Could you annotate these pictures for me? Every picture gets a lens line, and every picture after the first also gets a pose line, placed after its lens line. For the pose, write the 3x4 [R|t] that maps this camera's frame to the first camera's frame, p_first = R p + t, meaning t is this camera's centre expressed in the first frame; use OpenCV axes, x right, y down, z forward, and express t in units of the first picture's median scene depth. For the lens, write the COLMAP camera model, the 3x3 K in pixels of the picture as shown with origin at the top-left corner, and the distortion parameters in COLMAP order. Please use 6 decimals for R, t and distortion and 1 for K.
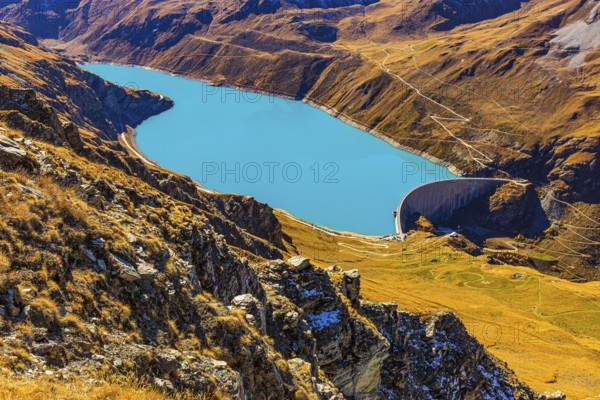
lens RADIAL K [[598.3, 0, 302.0], [0, 598.3, 194.6], [0, 0, 1]] dist [0.015296, -0.003931]
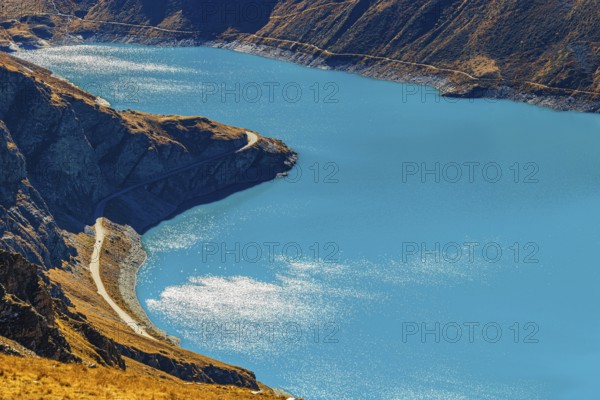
lens RADIAL K [[2649.6, 0, 300.0], [0, 2649.6, 200.0], [0, 0, 1]] dist [0.111923, 3.994958]
pose [[0.958837, -0.036702, -0.281576, 0.608047], [-0.005607, 0.988971, -0.148000, 0.228412], [0.283902, 0.143487, 0.948056, -0.851557]]
